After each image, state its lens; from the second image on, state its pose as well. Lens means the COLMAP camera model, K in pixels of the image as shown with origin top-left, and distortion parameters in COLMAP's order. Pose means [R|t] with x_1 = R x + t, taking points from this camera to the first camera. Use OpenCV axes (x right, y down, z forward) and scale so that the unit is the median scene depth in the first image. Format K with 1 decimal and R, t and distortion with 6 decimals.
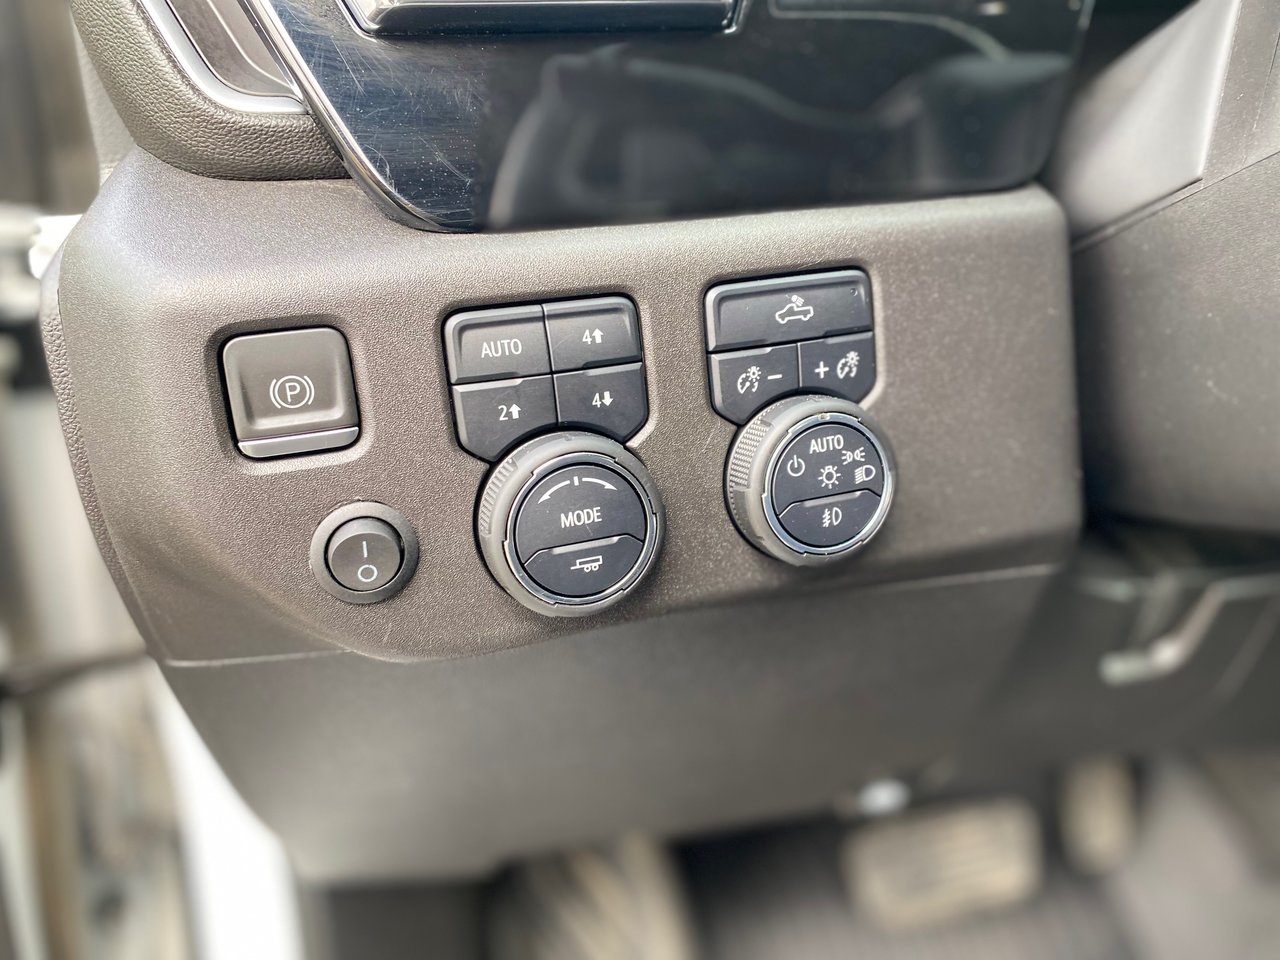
lens RADIAL K [[965.9, 0, 647.8], [0, 965.9, 474.6], [0, 0, 1]] dist [0.053387, -0.086323]
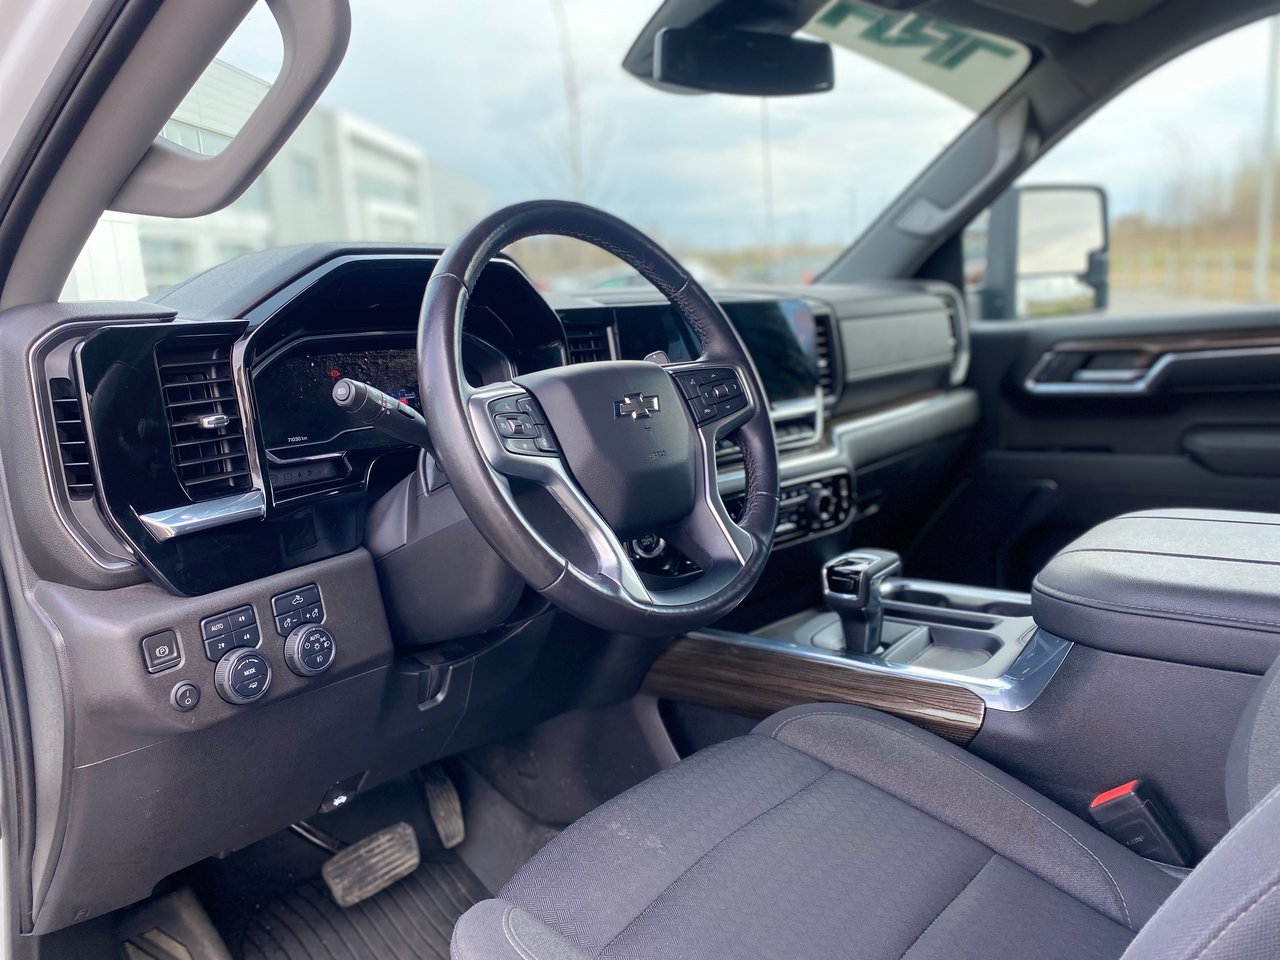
lens RADIAL K [[945.6, 0, 640.0], [0, 945.6, 480.0], [0, 0, 1]] dist [0.002641, 0.000160]
pose [[0.789530, -0.090146, 0.607055, -0.868268], [0.202225, 0.972124, -0.118655, 0.055468], [-0.579437, 0.216443, 0.785752, -2.360712]]
